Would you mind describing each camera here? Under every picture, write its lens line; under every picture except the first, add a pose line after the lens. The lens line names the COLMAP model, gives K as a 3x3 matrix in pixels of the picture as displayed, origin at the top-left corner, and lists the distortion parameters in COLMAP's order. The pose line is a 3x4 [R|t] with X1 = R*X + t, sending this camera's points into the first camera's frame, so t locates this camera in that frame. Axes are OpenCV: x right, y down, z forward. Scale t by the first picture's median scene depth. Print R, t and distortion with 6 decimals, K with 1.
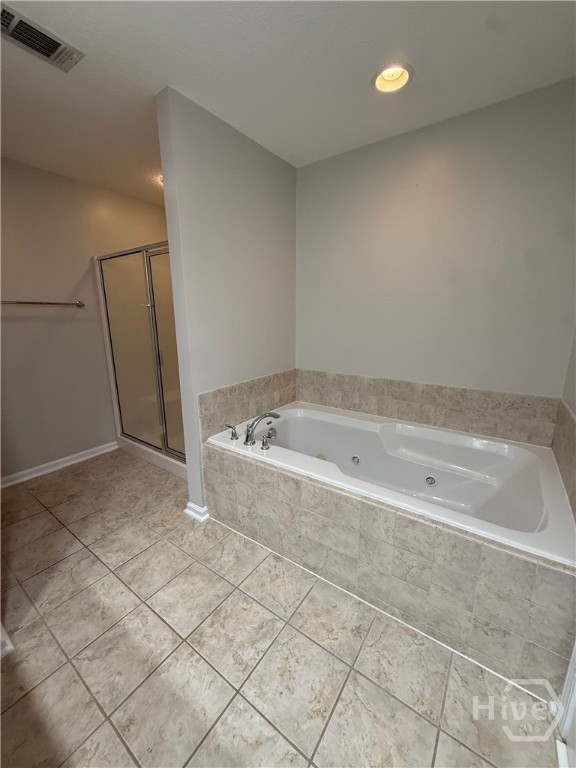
lens RADIAL K [[306.9, 0, 290.0], [0, 306.9, 382.8], [0, 0, 1]] dist [-0.000167, 0.000284]
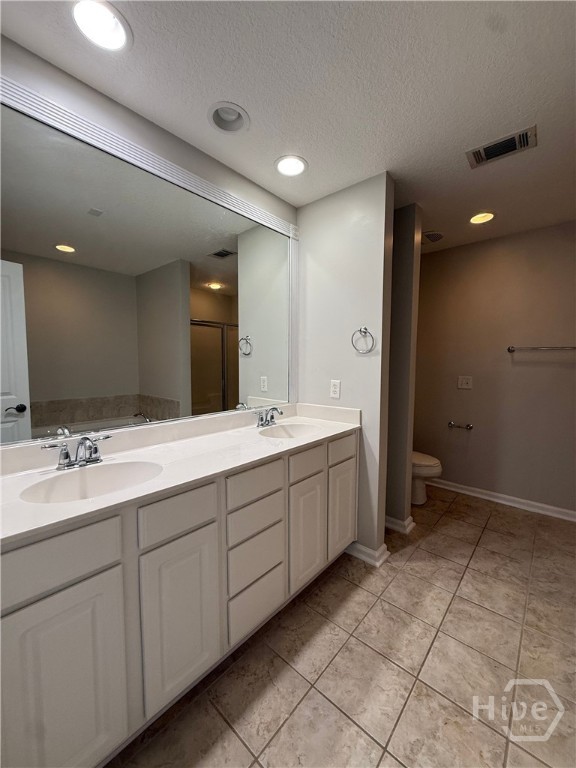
lens RADIAL K [[306.9, 0, 284.9], [0, 306.9, 383.2], [0, 0, 1]] dist [-0.000167, 0.000284]
pose [[-0.126699, 0.067907, -0.989614, 0.556899], [-0.218740, 0.971182, 0.094648, -0.073888], [0.967523, 0.228460, -0.108194, 0.430460]]
